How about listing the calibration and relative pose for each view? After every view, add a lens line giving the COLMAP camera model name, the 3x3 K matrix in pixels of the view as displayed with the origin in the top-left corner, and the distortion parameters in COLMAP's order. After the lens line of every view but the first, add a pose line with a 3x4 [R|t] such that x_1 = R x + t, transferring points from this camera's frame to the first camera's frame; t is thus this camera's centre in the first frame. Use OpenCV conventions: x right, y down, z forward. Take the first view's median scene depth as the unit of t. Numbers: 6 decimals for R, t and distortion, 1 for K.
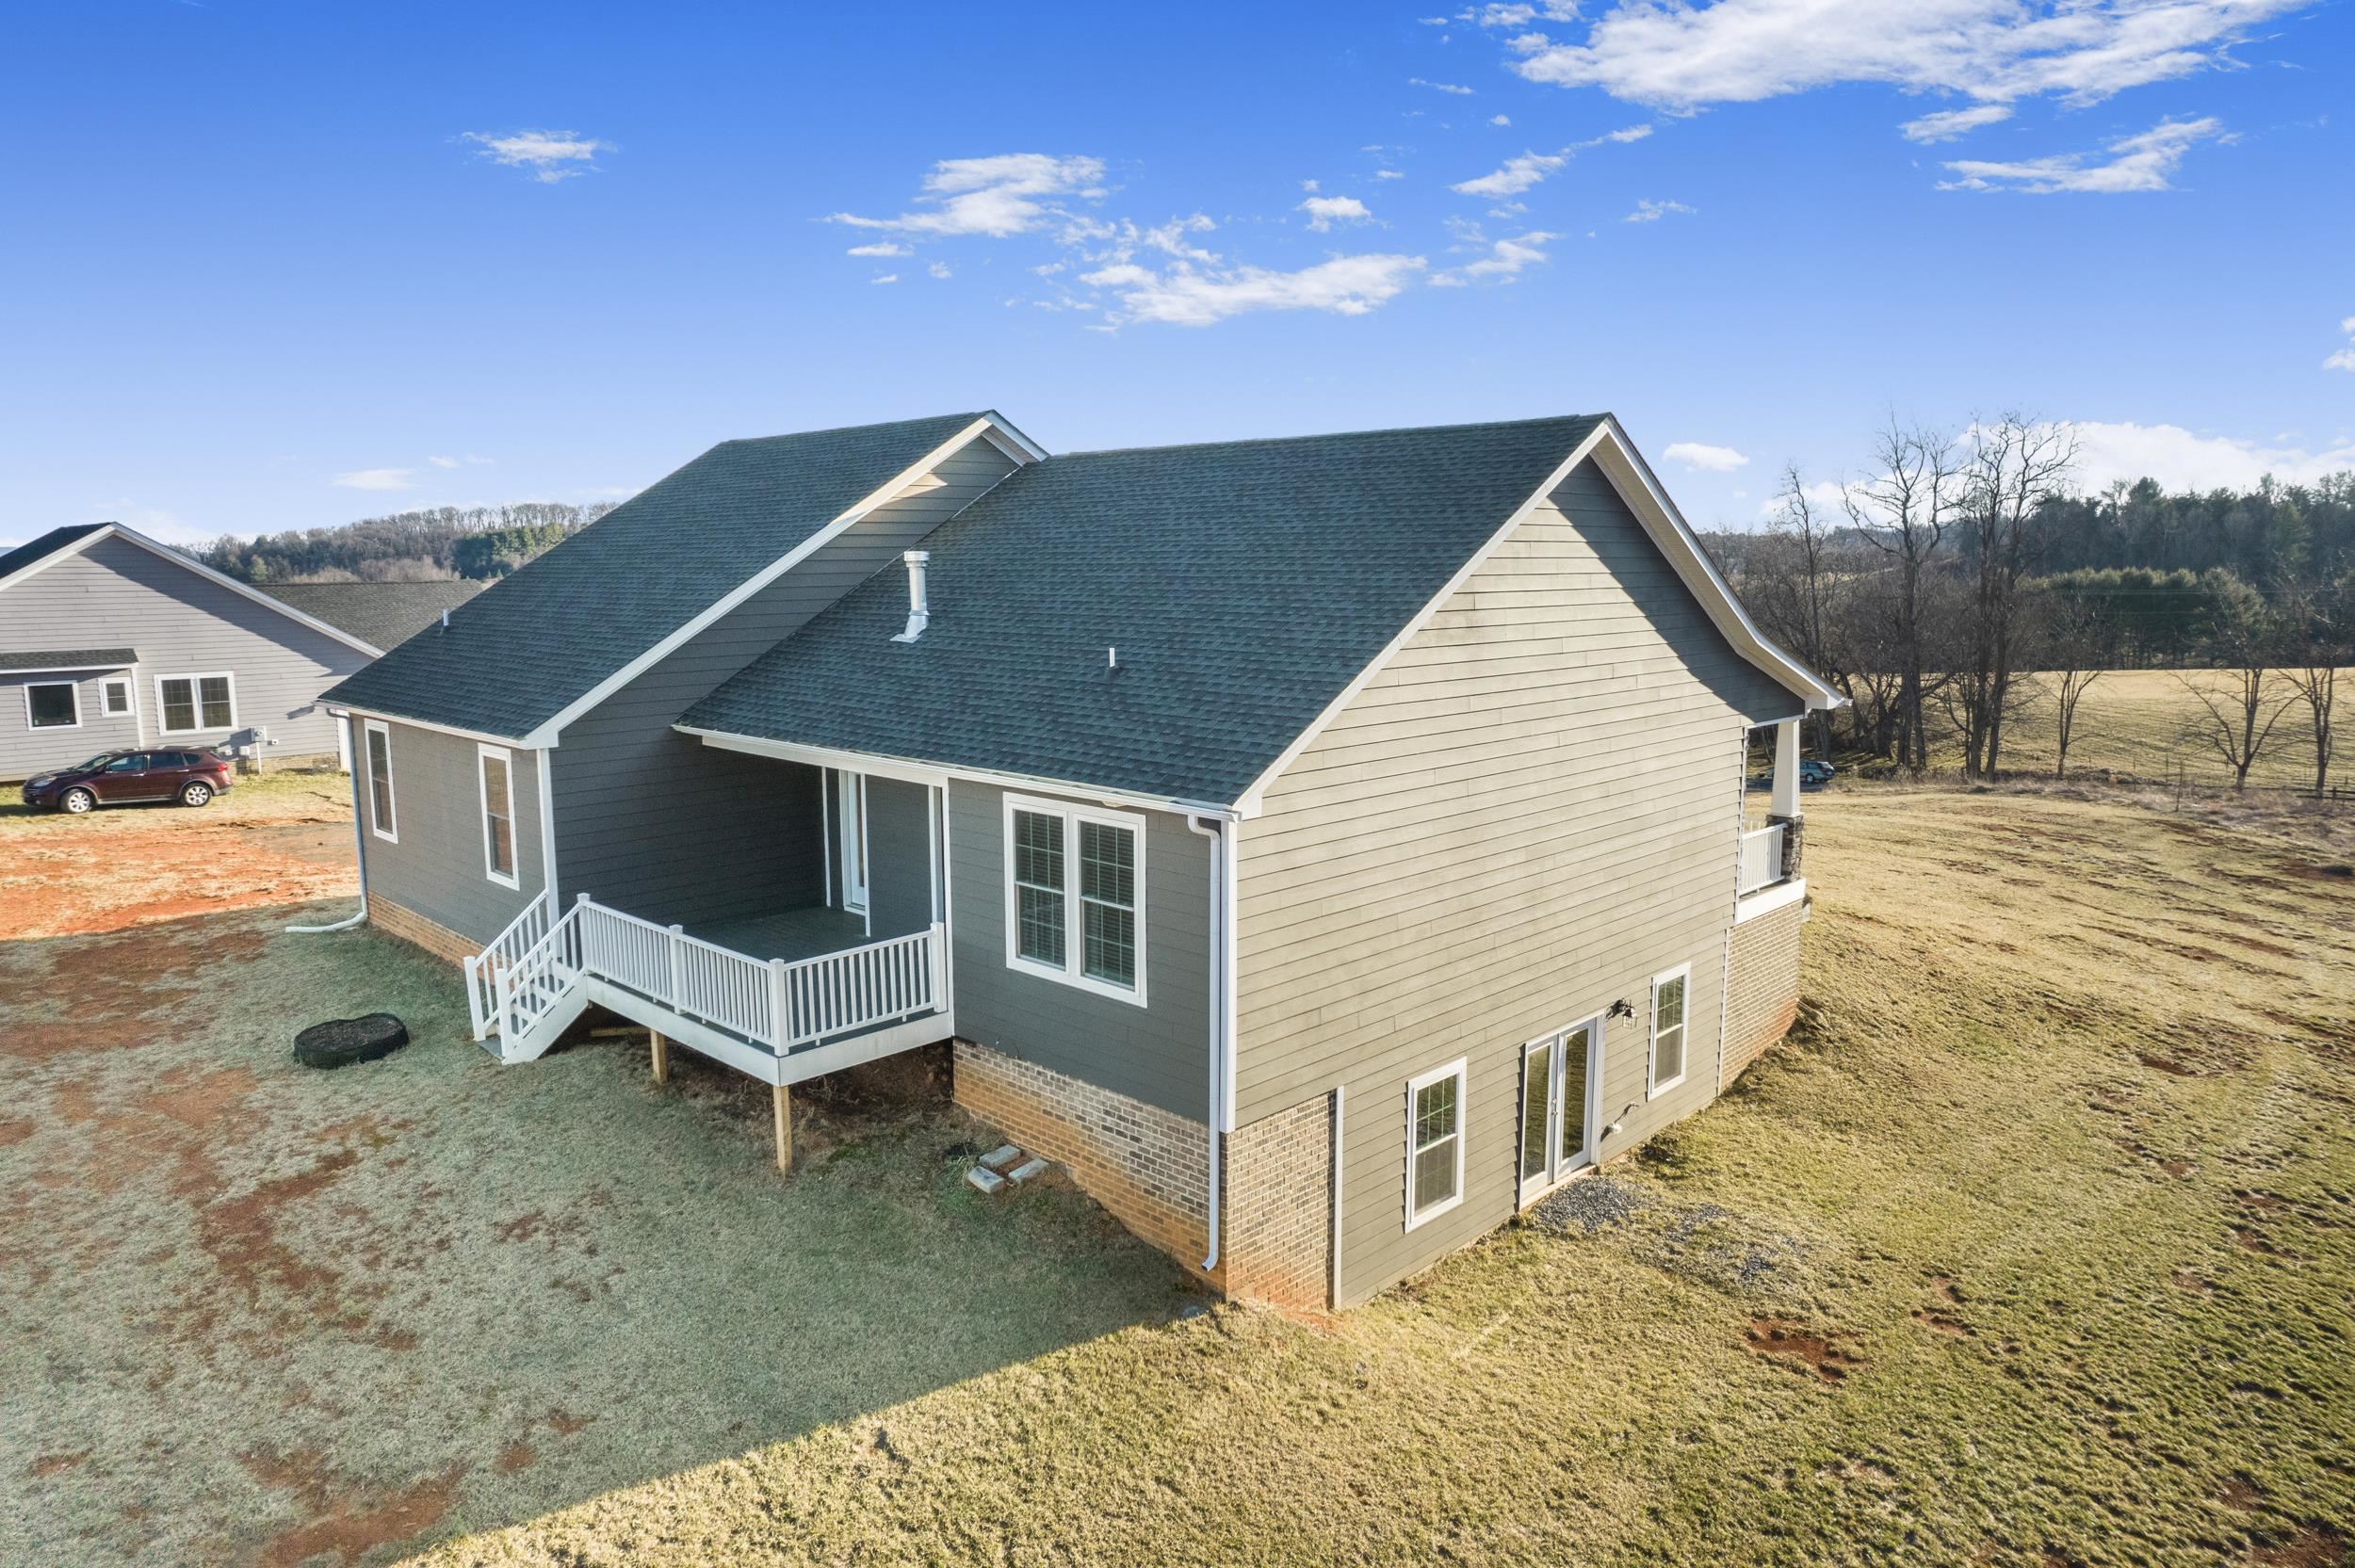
lens RADIAL K [[1510.3, 0, 1177.5], [0, 1510.3, 784.0], [0, 0, 1]] dist [0.006043, 0.004313]
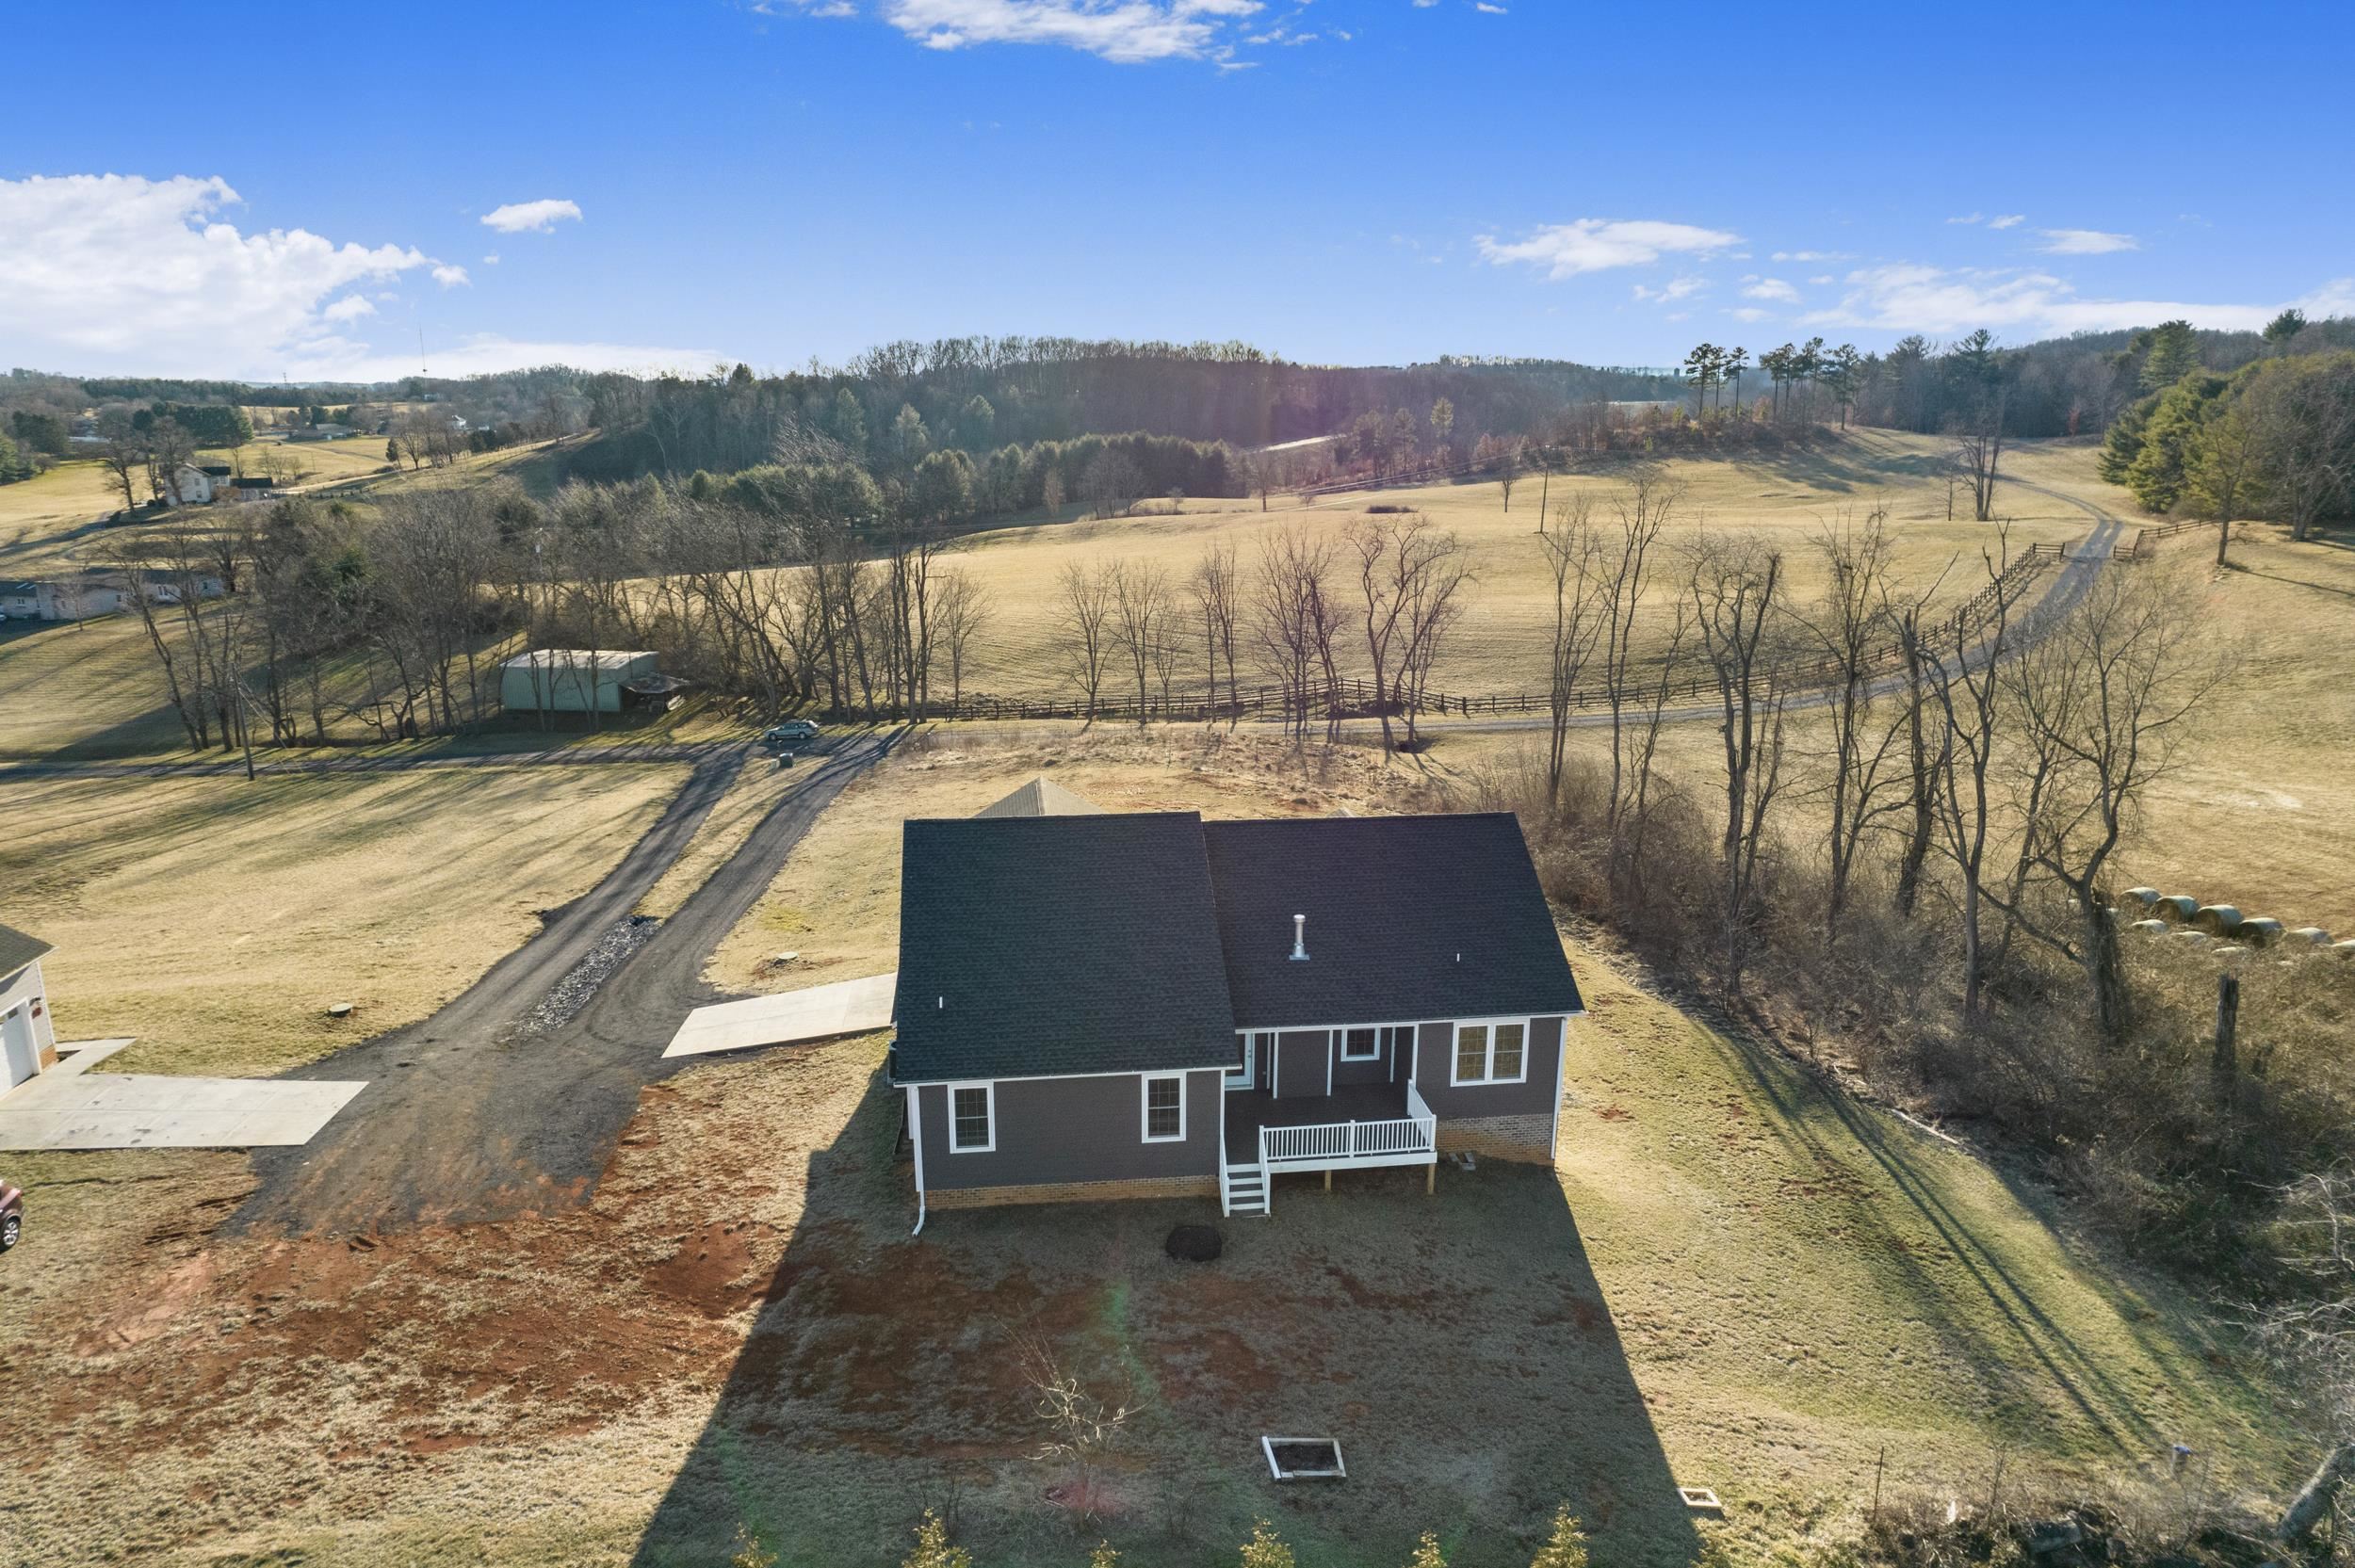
lens RADIAL K [[1510.3, 0, 1177.5], [0, 1510.3, 784.0], [0, 0, 1]] dist [0.006043, 0.004313]
pose [[0.611798, -0.206491, 0.763587, -2.363953], [0.111503, 0.978200, 0.175190, -0.926735], [-0.783116, -0.022039, 0.621485, -0.224052]]
